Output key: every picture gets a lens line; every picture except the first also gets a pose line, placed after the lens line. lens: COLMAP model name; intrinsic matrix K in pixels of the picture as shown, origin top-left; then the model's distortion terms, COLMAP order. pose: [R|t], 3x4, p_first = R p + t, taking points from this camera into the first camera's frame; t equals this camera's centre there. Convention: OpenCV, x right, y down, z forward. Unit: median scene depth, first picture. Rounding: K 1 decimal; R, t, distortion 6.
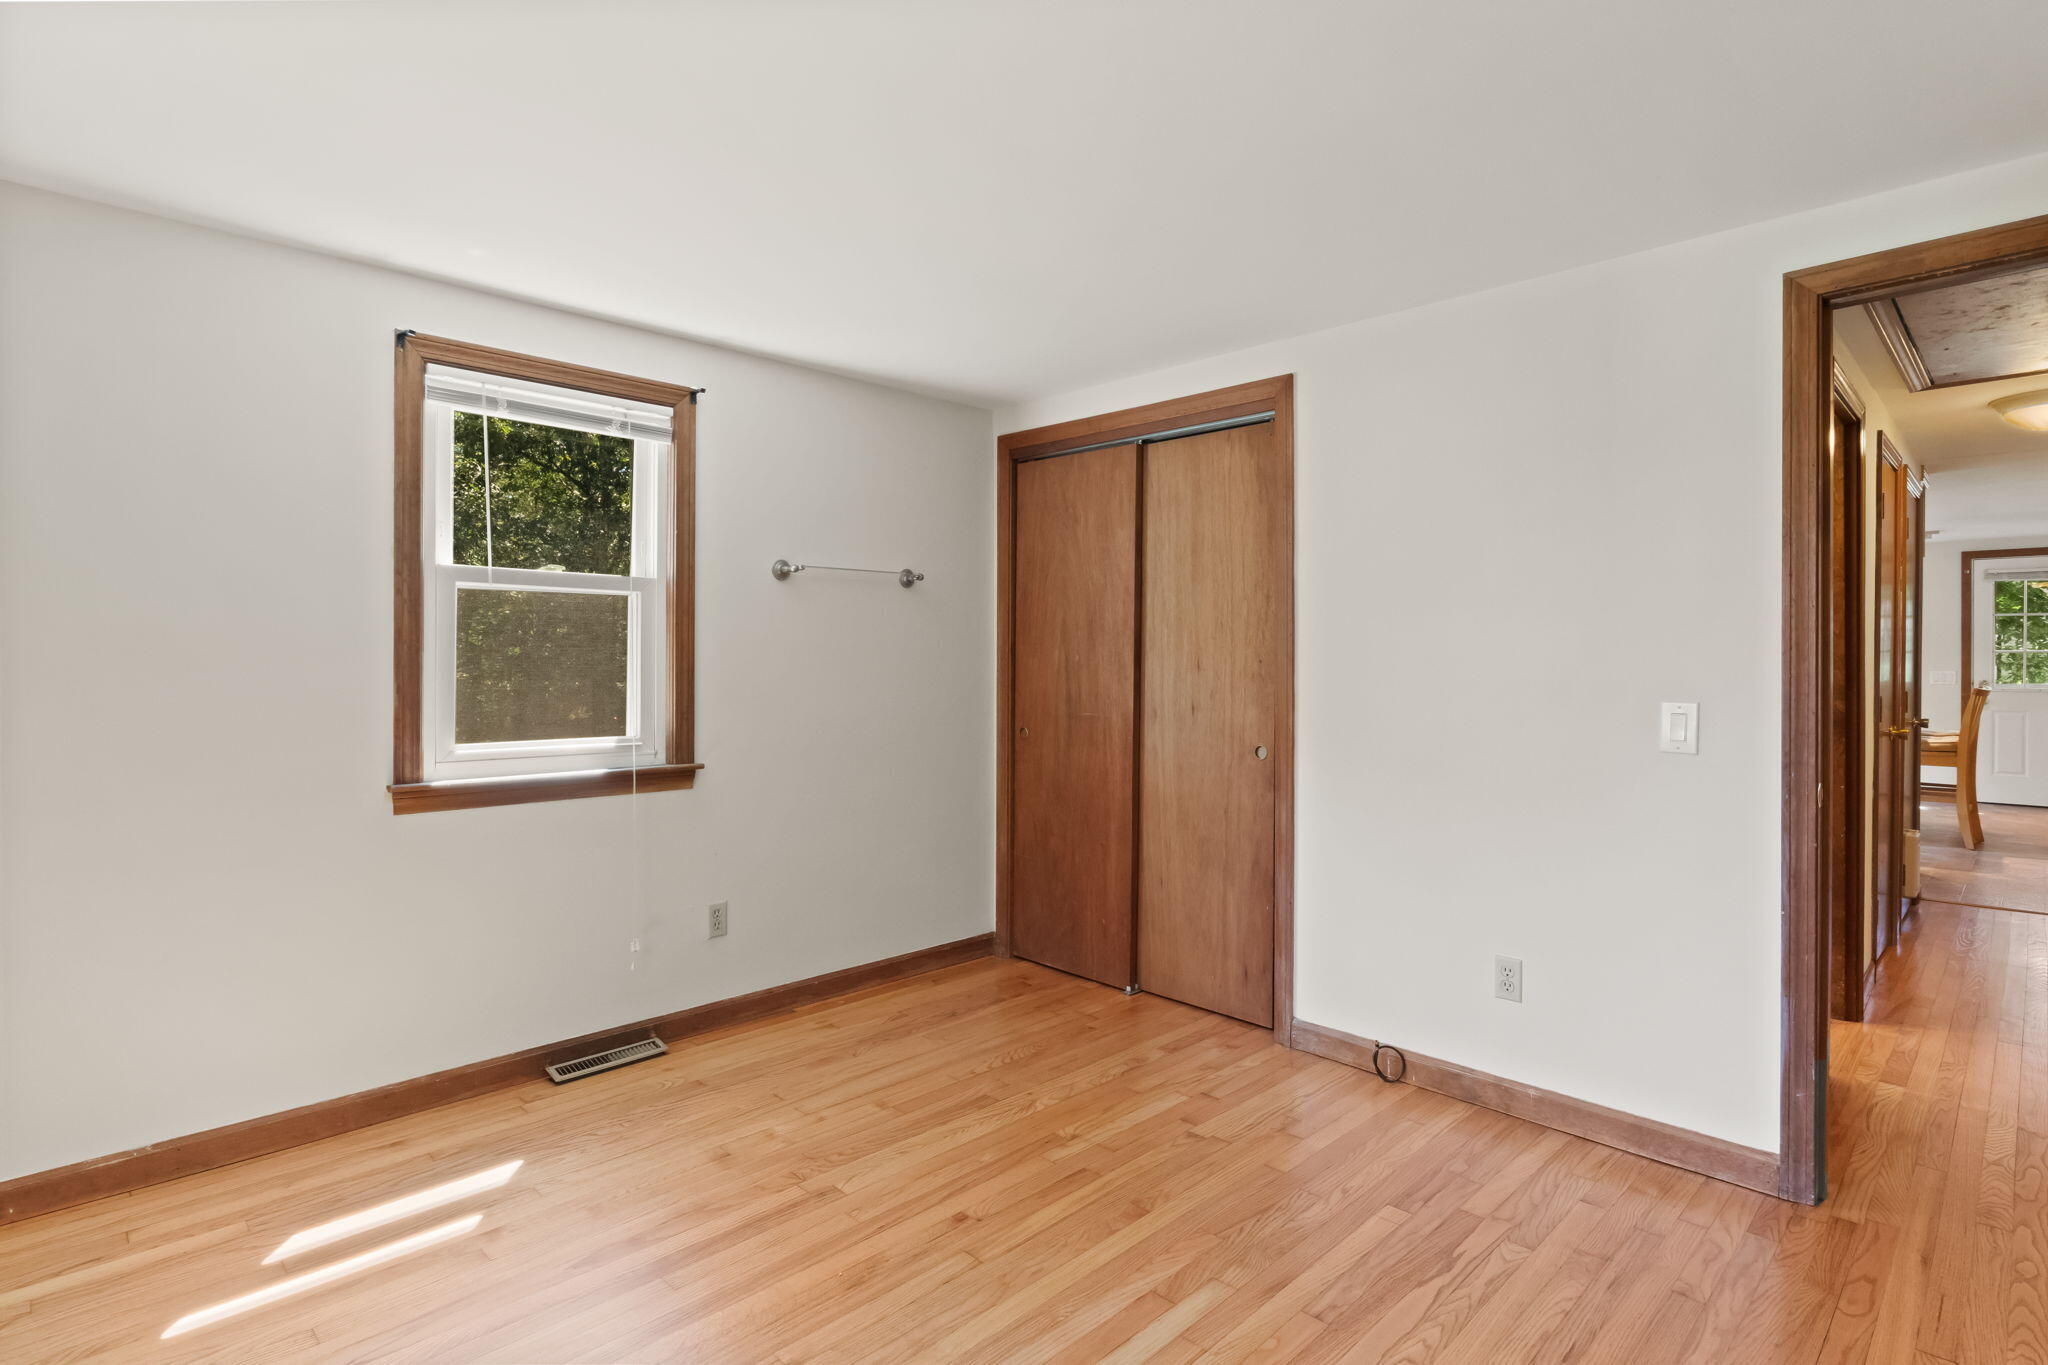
lens RADIAL K [[1017.8, 0, 1034.3], [0, 1017.8, 662.9], [0, 0, 1]] dist [-0.011860, -0.000498]
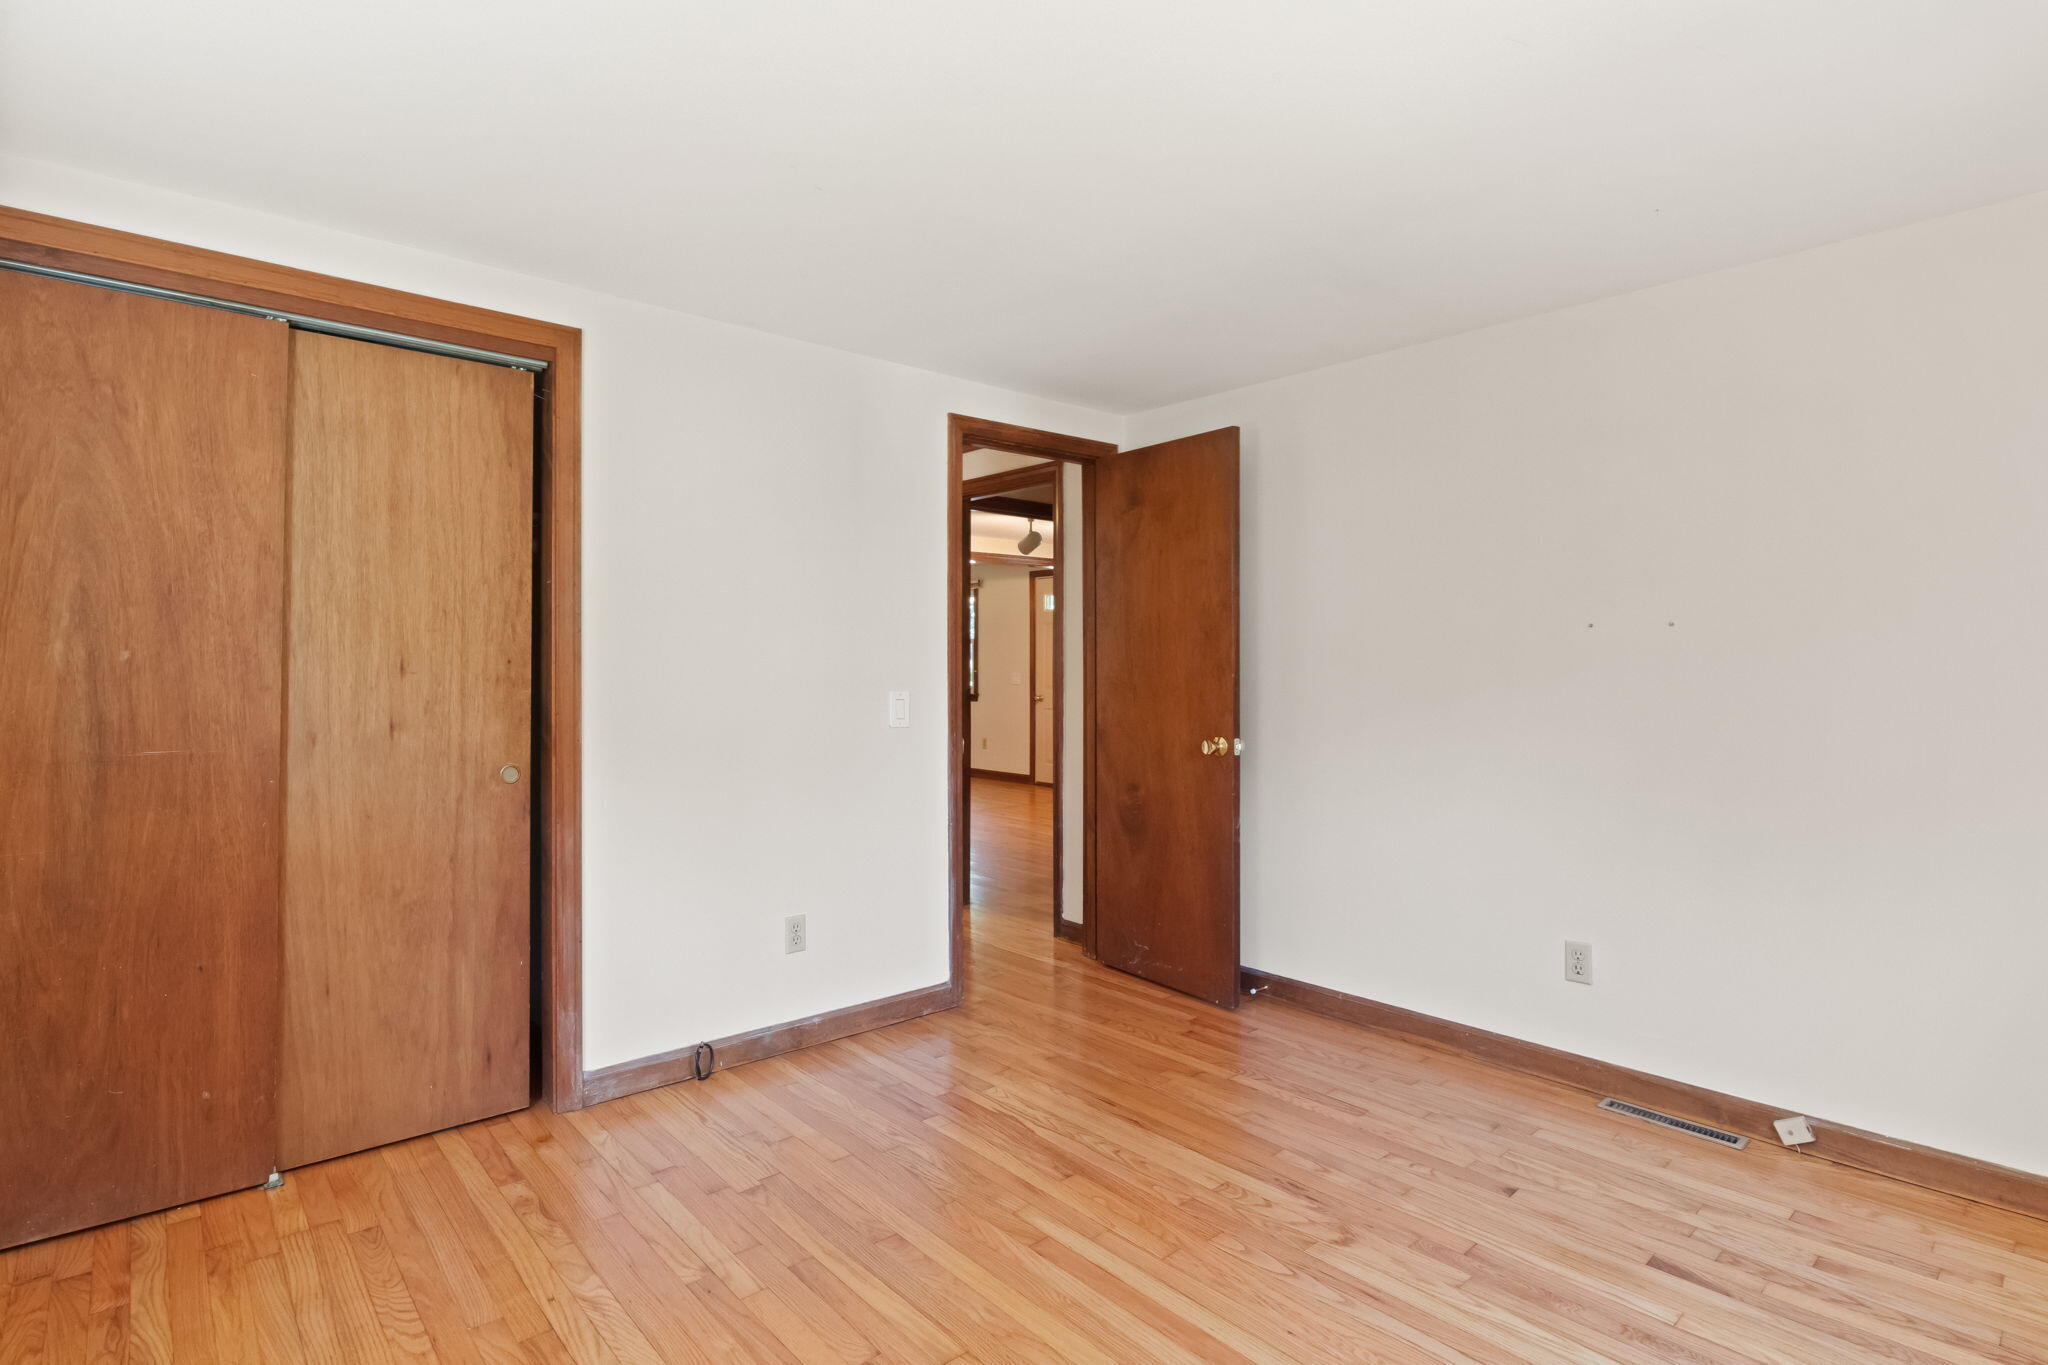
lens RADIAL K [[1017.8, 0, 1020.9], [0, 1017.8, 661.5], [0, 0, 1]] dist [-0.011860, -0.000498]
pose [[0.064102, 0.000412, 0.997943, -0.555858], [0.001307, 0.999999, -0.000497, -0.000692], [-0.997943, 0.001336, 0.064101, 0.542974]]
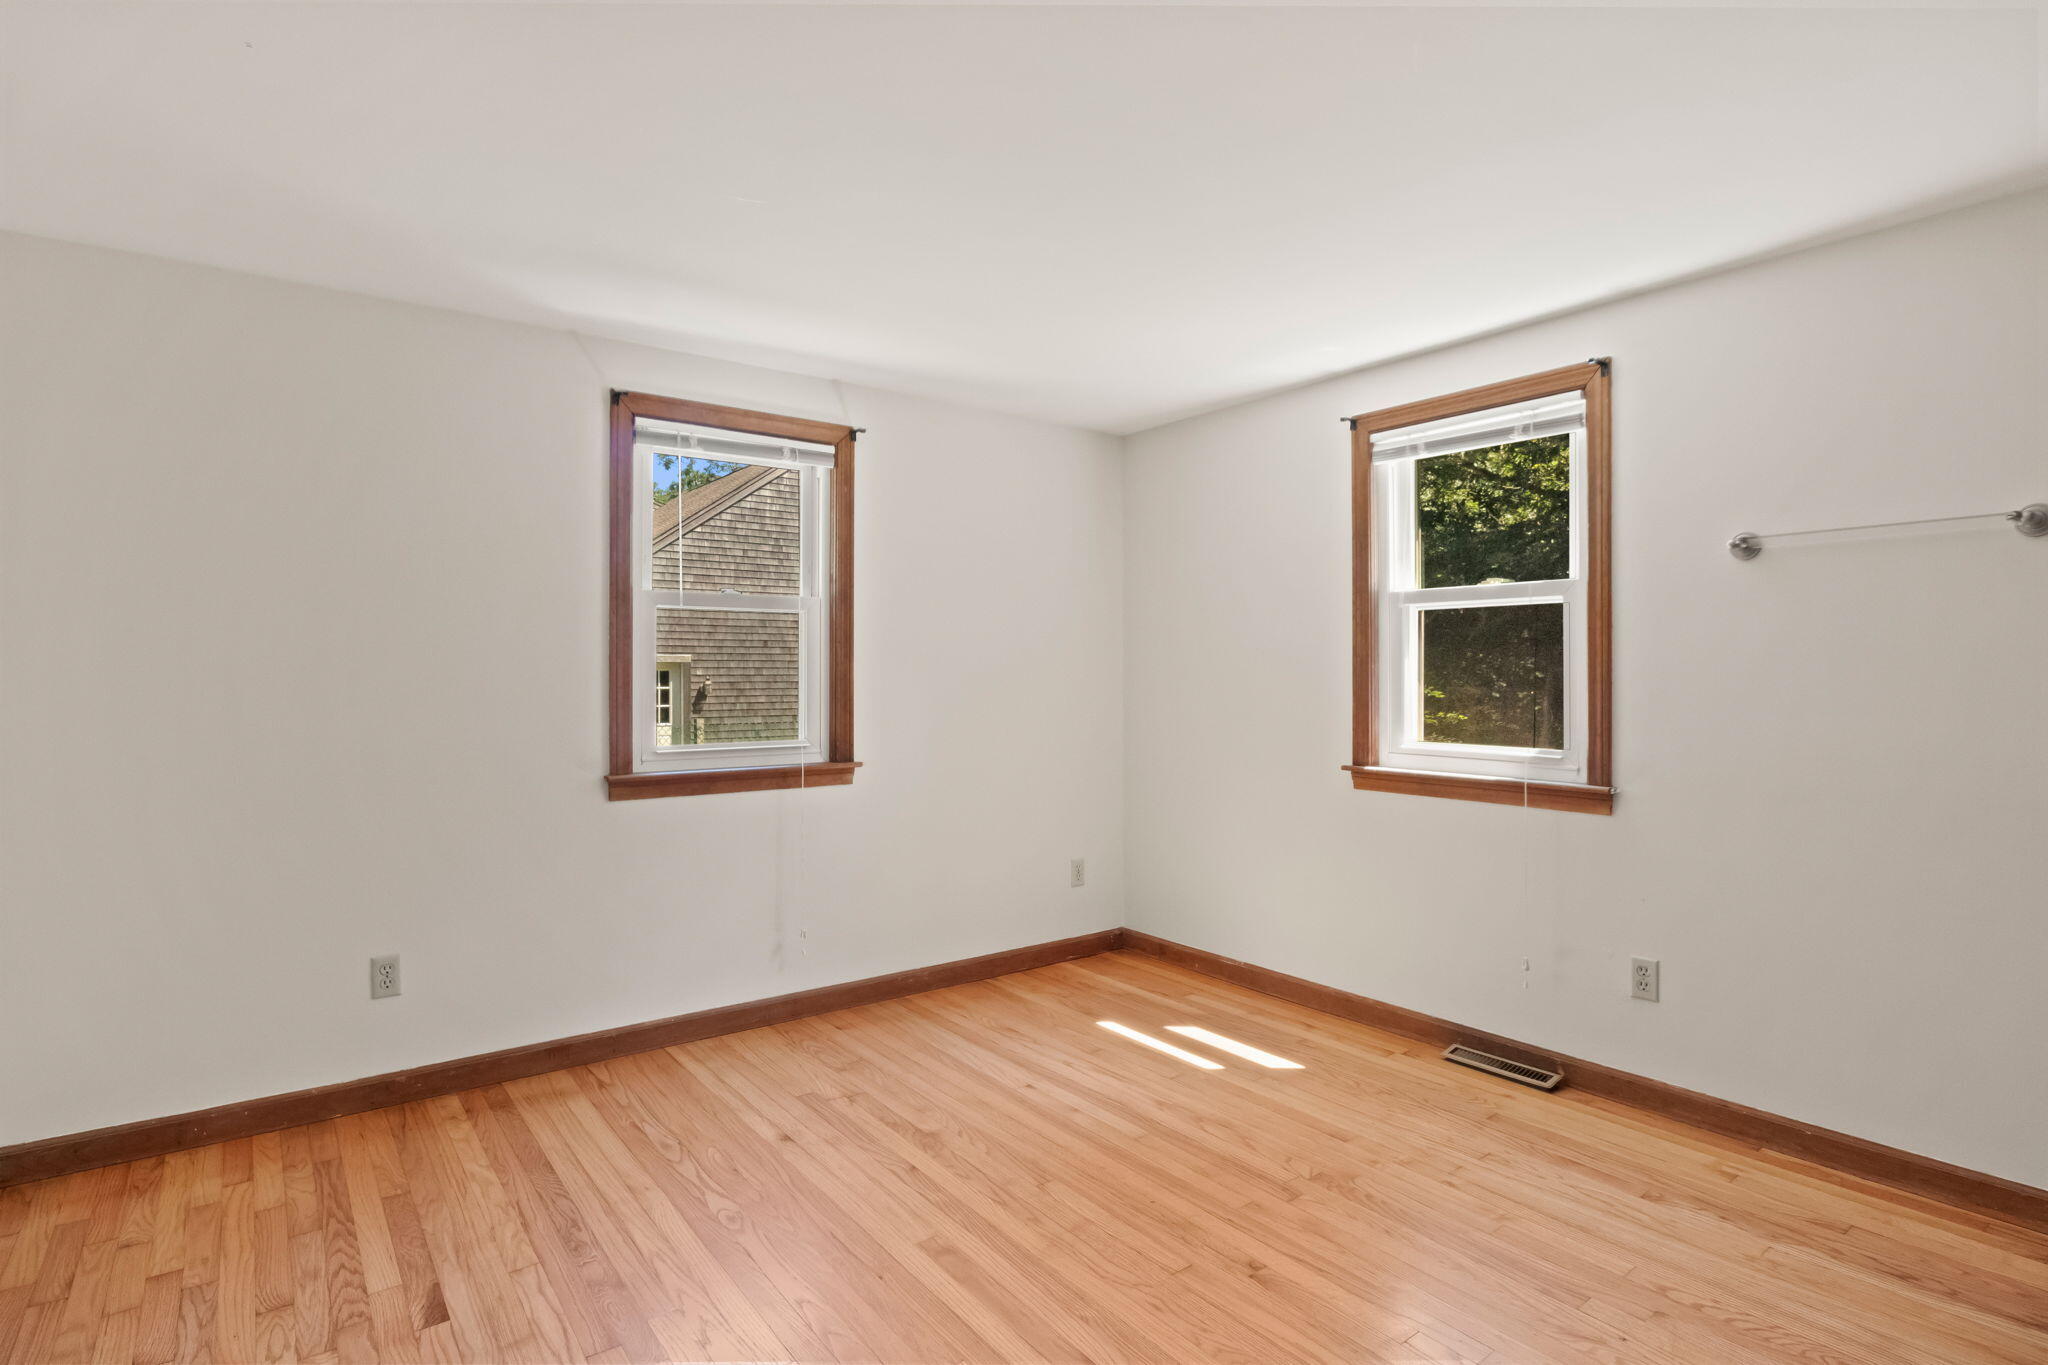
lens RADIAL K [[1017.8, 0, 1022.0], [0, 1017.8, 682.2], [0, 0, 1]] dist [-0.011860, -0.000498]
pose [[-0.137749, 0.009395, -0.990423, 0.574665], [0.000092, 0.999955, 0.009473, 0.000075], [0.990467, 0.001214, -0.137744, 0.599489]]
